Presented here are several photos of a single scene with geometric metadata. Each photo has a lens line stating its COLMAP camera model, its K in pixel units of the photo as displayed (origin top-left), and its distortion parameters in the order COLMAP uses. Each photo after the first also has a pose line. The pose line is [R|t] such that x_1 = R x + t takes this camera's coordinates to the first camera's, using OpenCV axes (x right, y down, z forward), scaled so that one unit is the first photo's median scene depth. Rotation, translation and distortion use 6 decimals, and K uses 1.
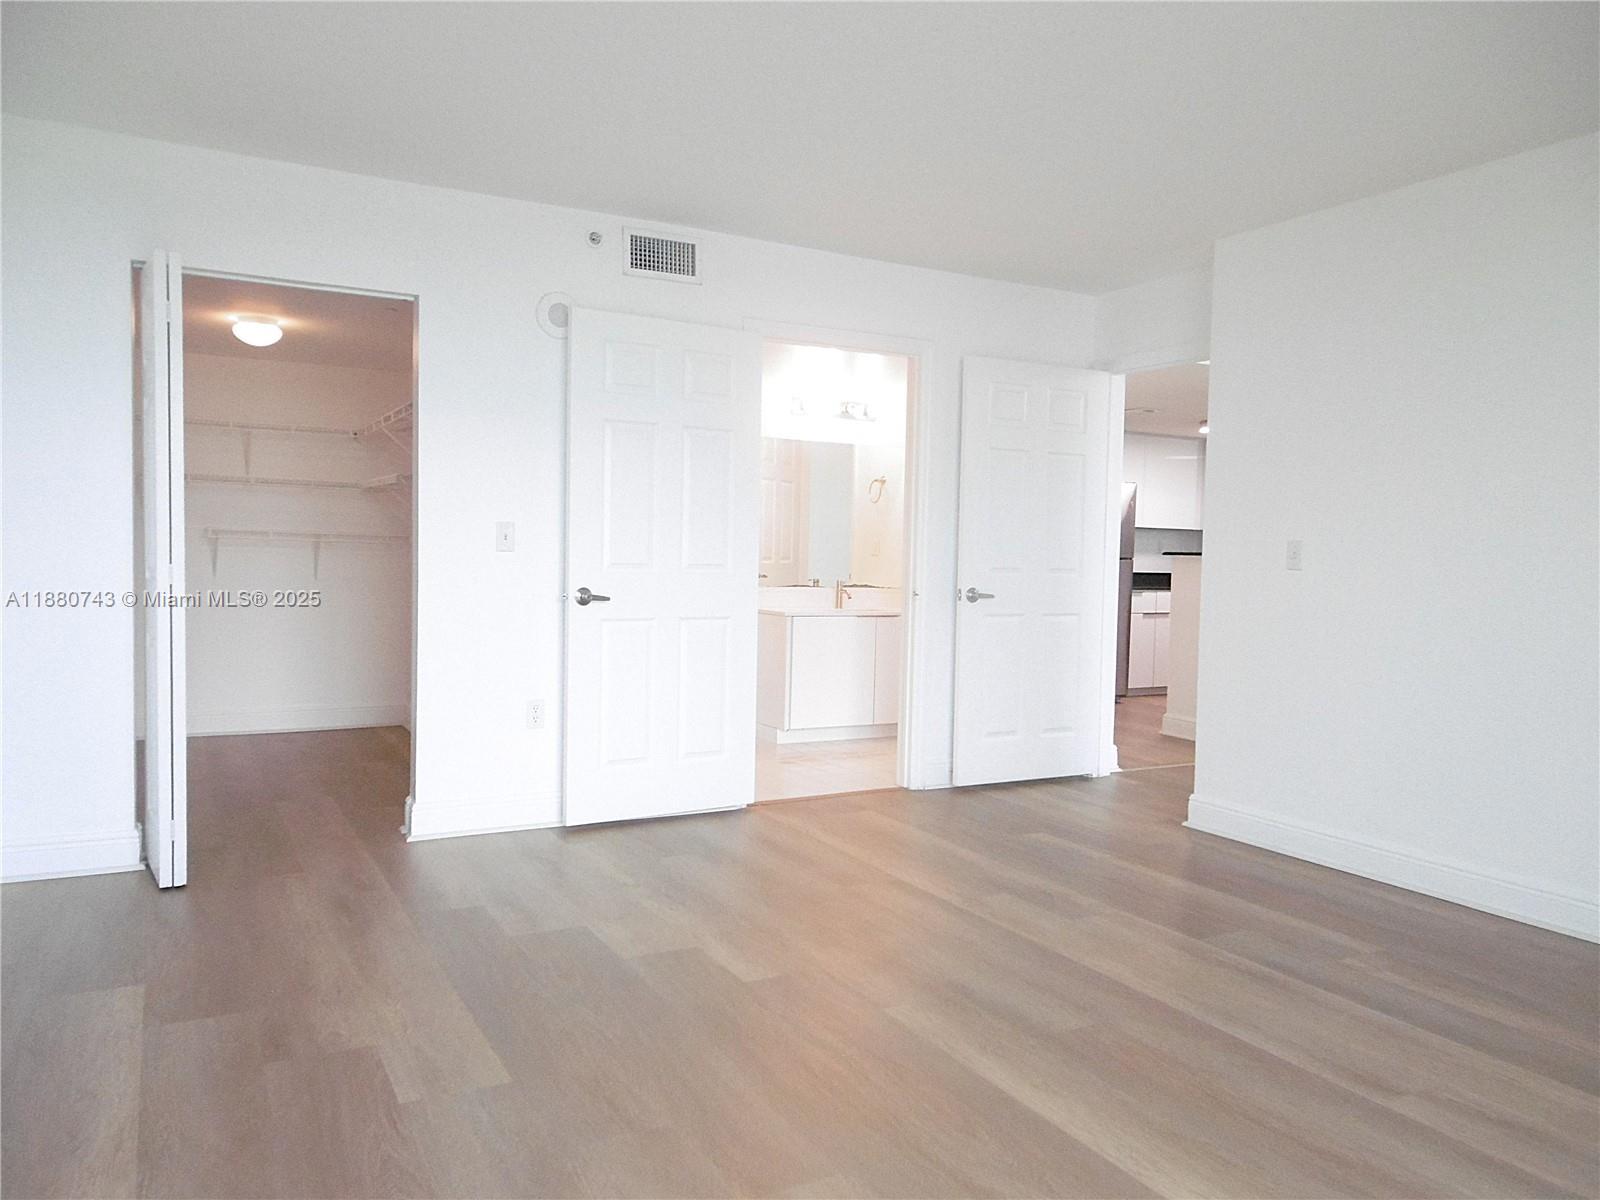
lens RADIAL K [[1156.5, 0, 803.9], [0, 1156.5, 598.7], [0, 0, 1]] dist [0.011557, -0.024611]
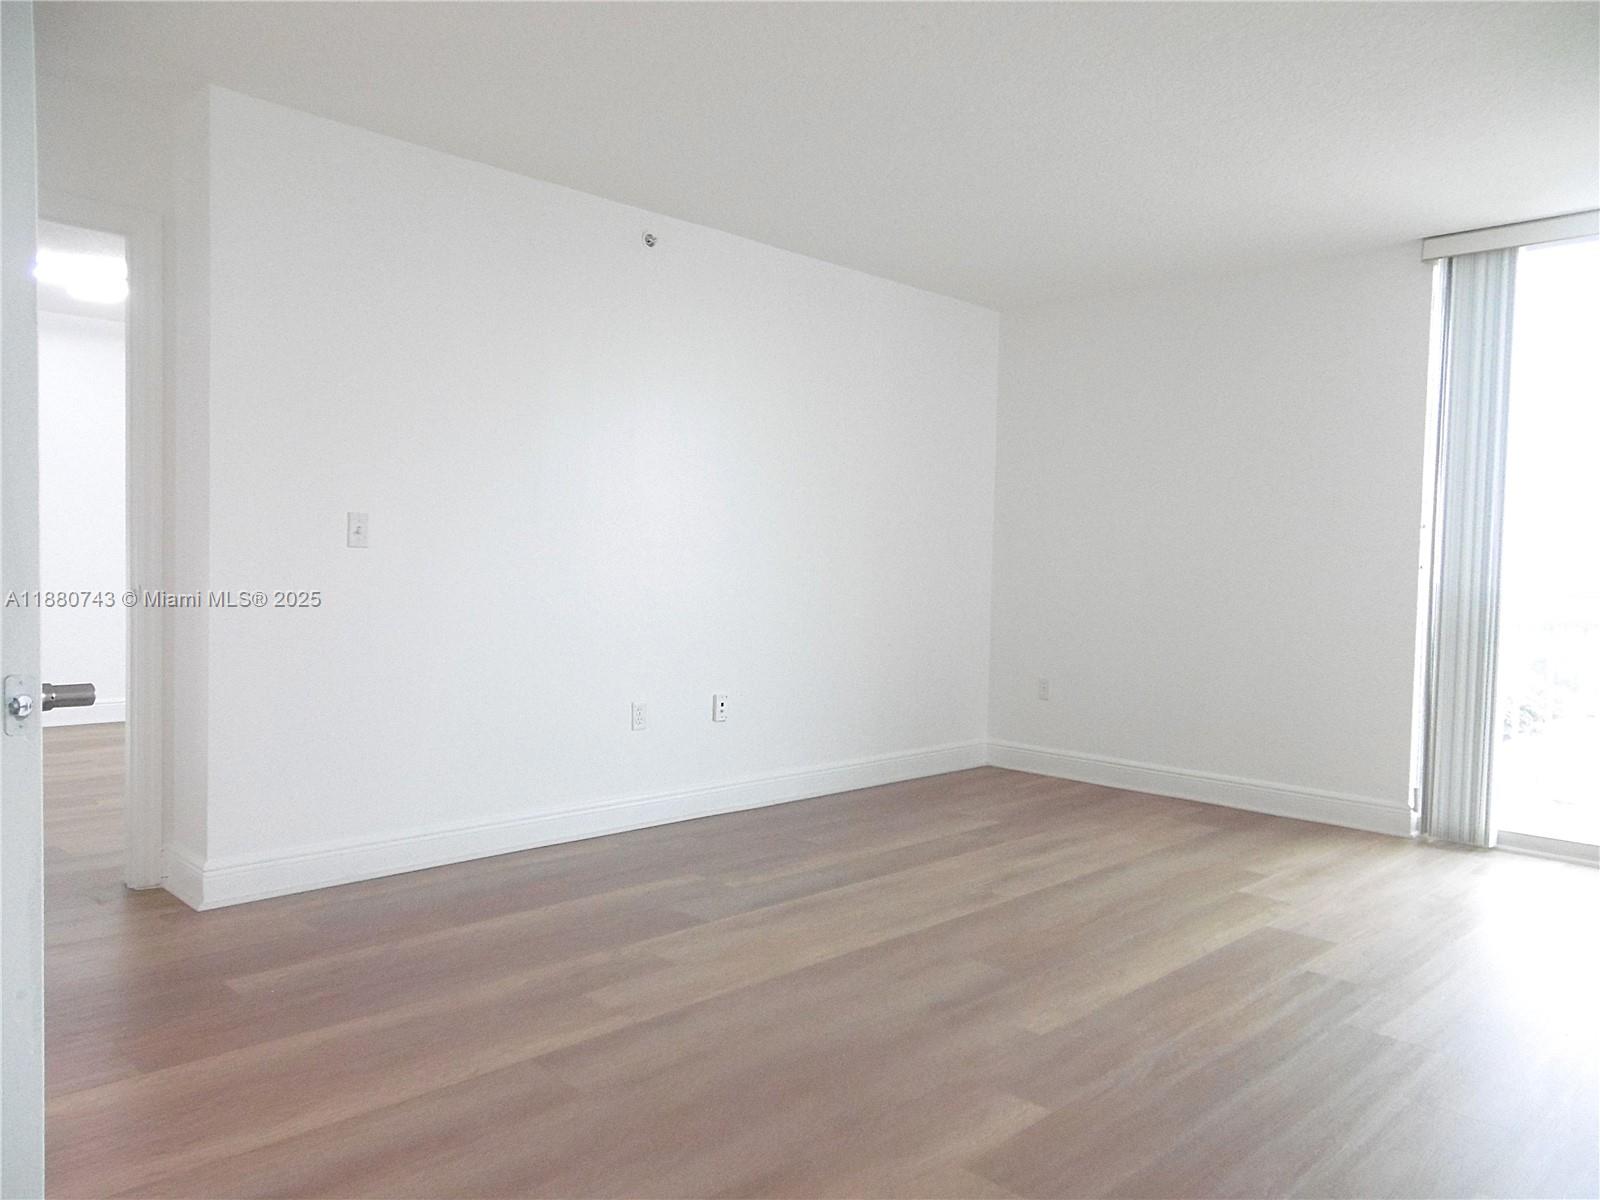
lens RADIAL K [[1156.5, 0, 796.6], [0, 1156.5, 604.2], [0, 0, 1]] dist [0.011557, -0.024611]
pose [[-0.263967, -0.067400, 0.962174, -0.859989], [0.018517, 0.997018, 0.074921, -0.074281], [-0.964354, 0.037594, -0.261931, 1.619706]]
